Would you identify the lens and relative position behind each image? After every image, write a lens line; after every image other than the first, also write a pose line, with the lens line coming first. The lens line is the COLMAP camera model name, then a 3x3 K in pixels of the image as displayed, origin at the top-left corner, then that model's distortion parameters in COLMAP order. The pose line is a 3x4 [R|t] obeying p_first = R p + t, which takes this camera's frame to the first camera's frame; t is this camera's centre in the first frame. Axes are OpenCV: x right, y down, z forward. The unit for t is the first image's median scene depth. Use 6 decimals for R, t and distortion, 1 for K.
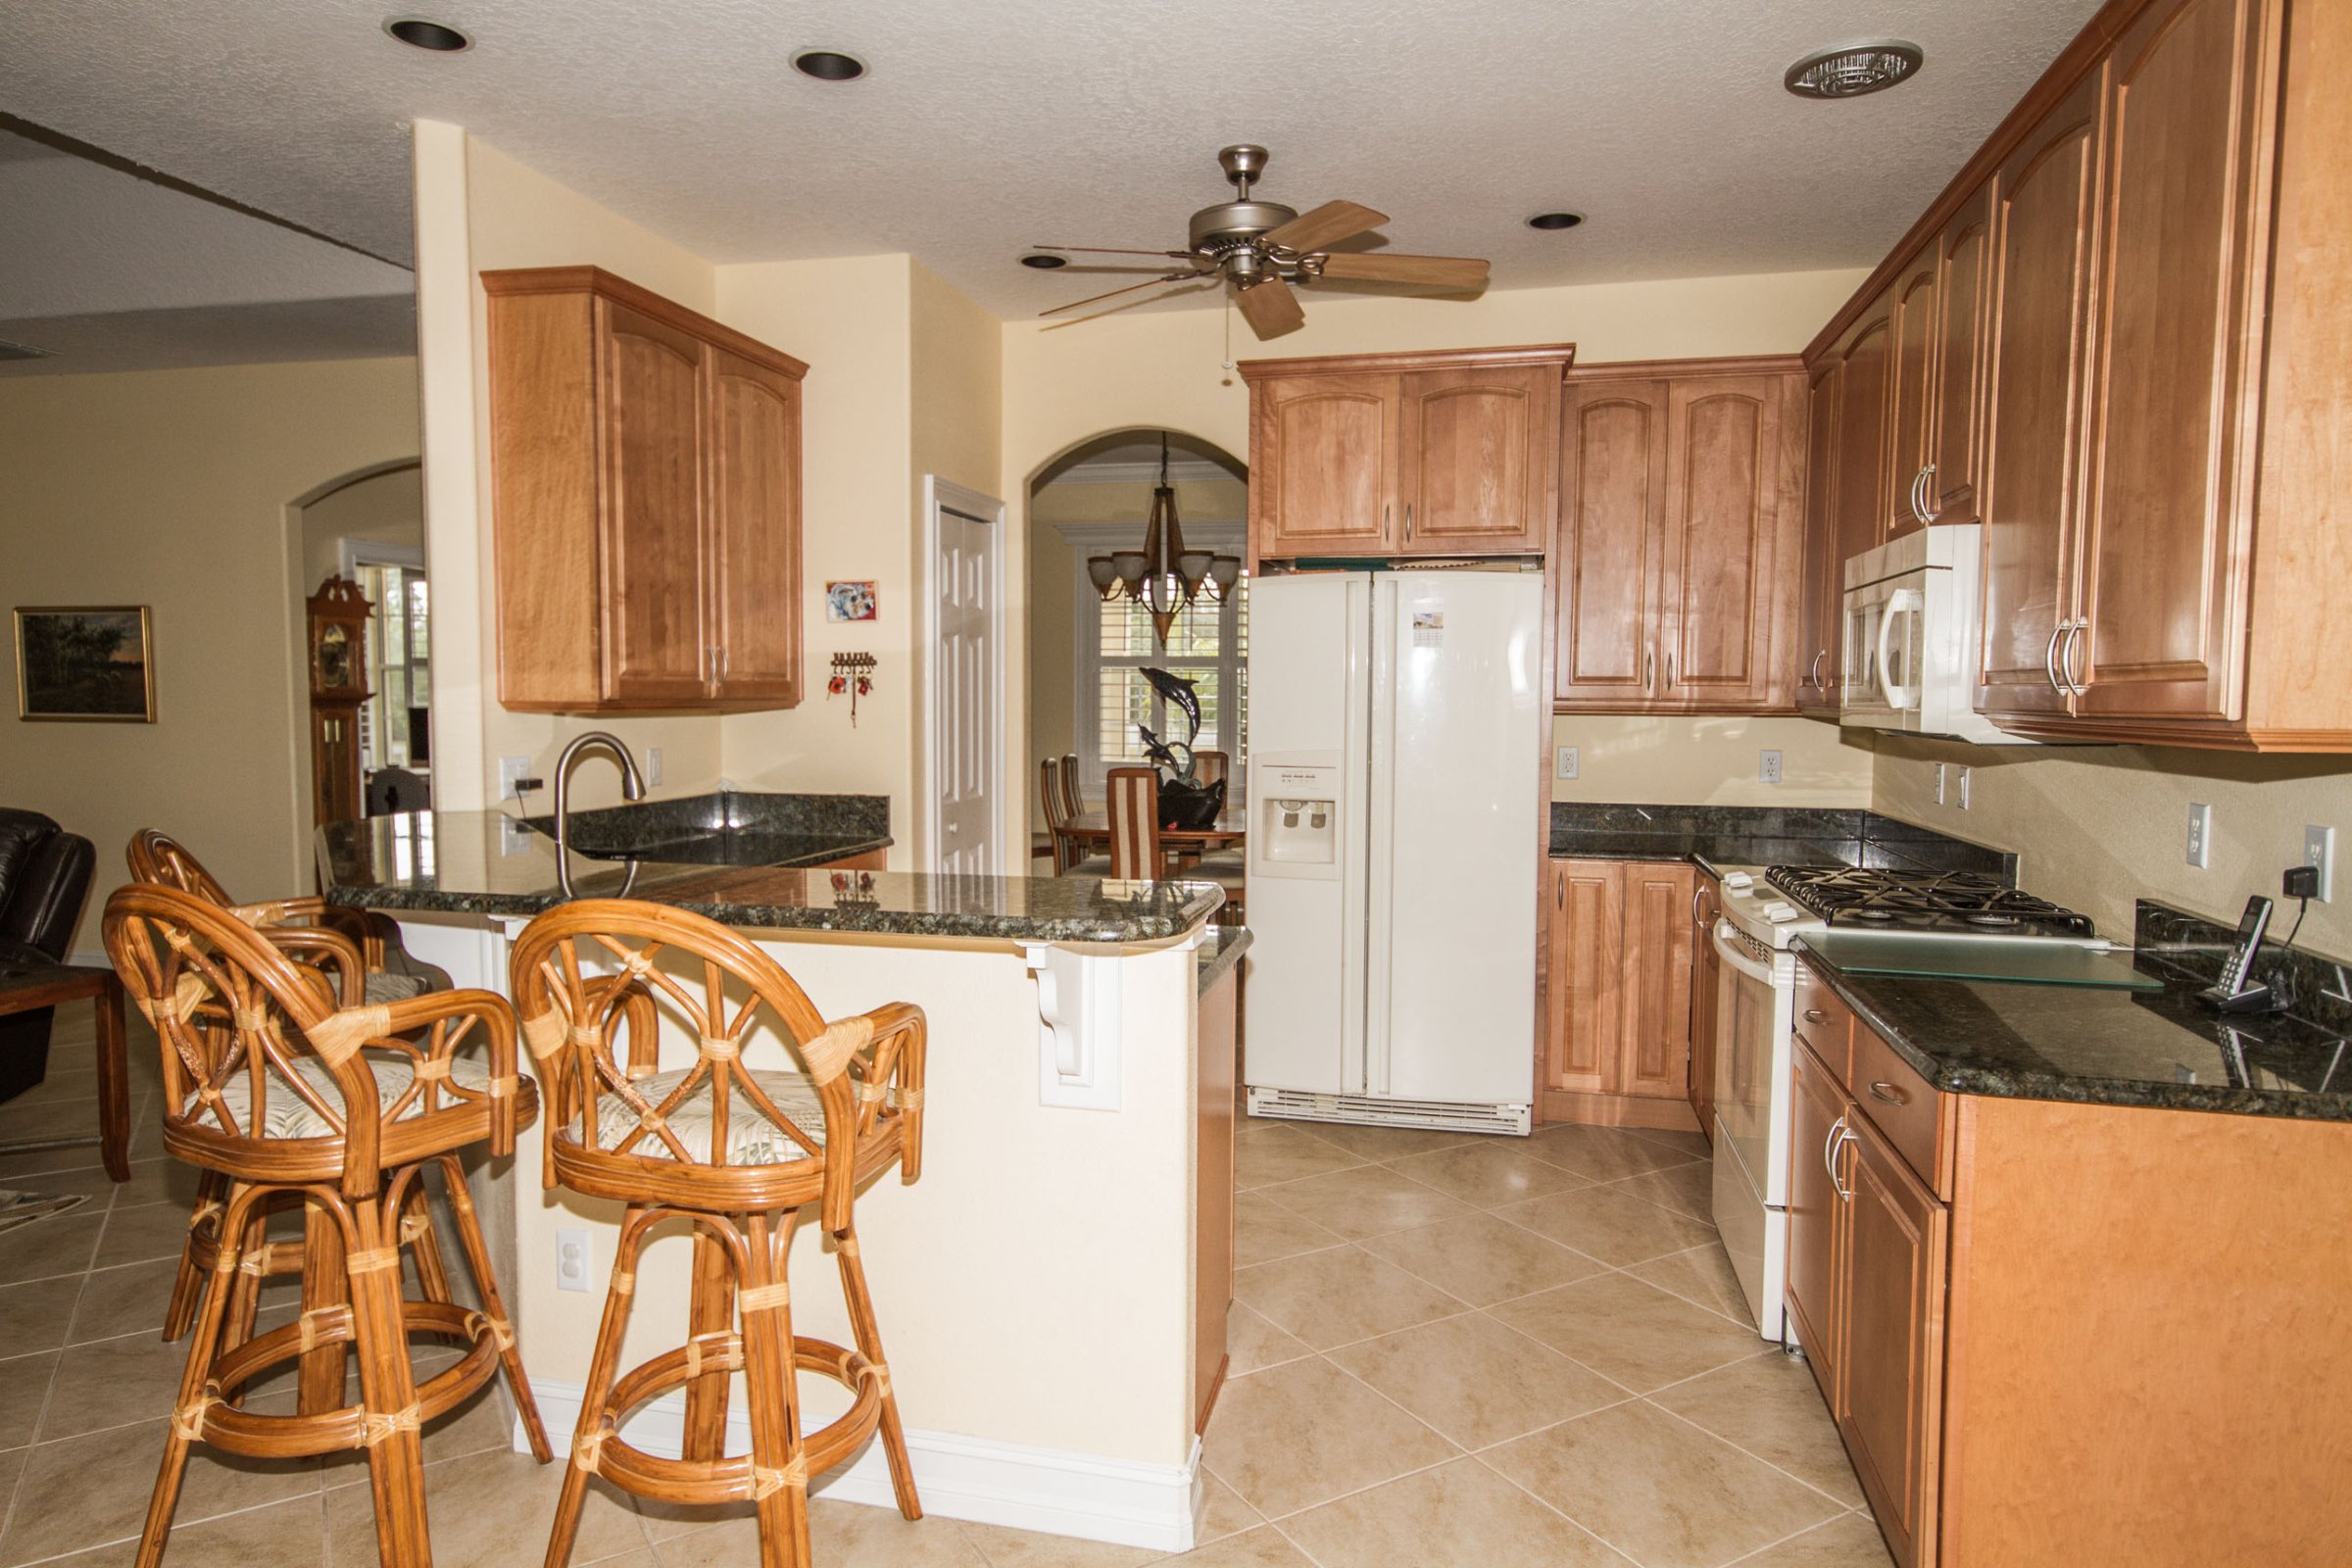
lens RADIAL K [[1490.1, 0, 1176.0], [0, 1490.1, 784.0], [0, 0, 1]] dist [0.033976, 0.000516]
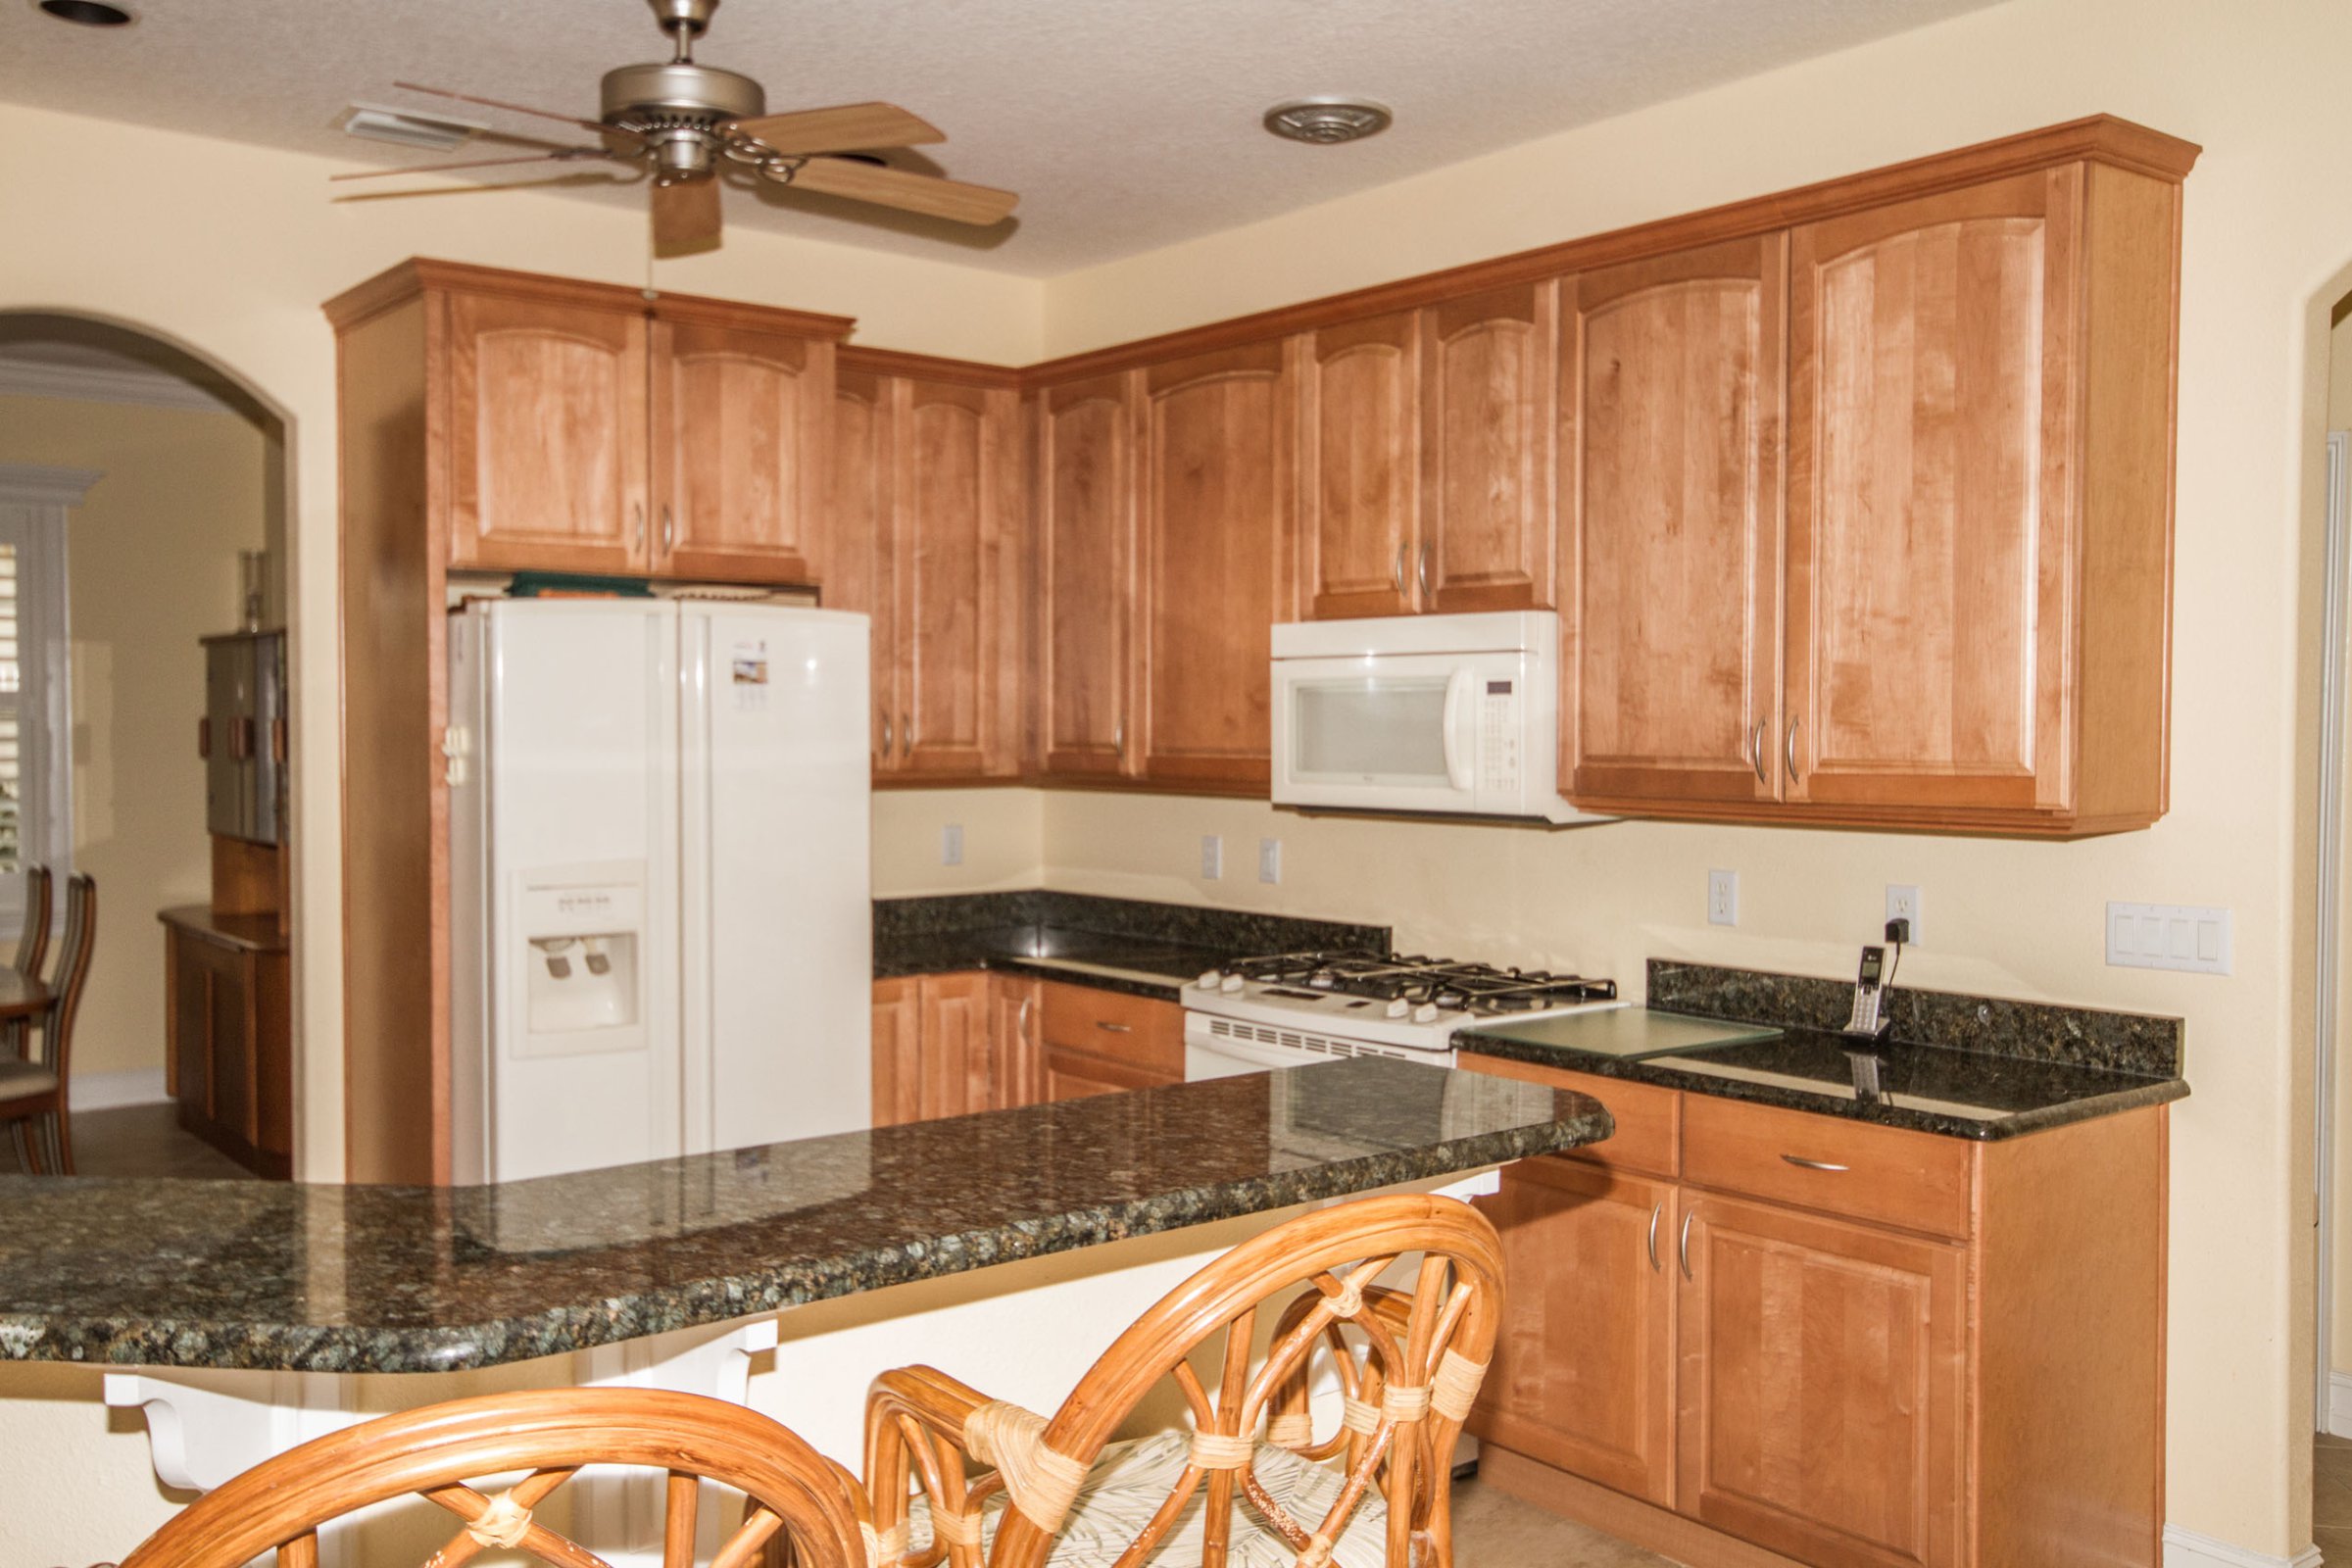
lens RADIAL K [[2057.0, 0, 1176.0], [0, 2057.0, 784.0], [0, 0, 1]] dist [0.012001, 0.003492]
pose [[0.627952, -0.029482, 0.777694, -0.470156], [0.052013, 0.998638, -0.004141, -0.039974], [-0.776512, 0.043050, 0.628630, 0.215290]]
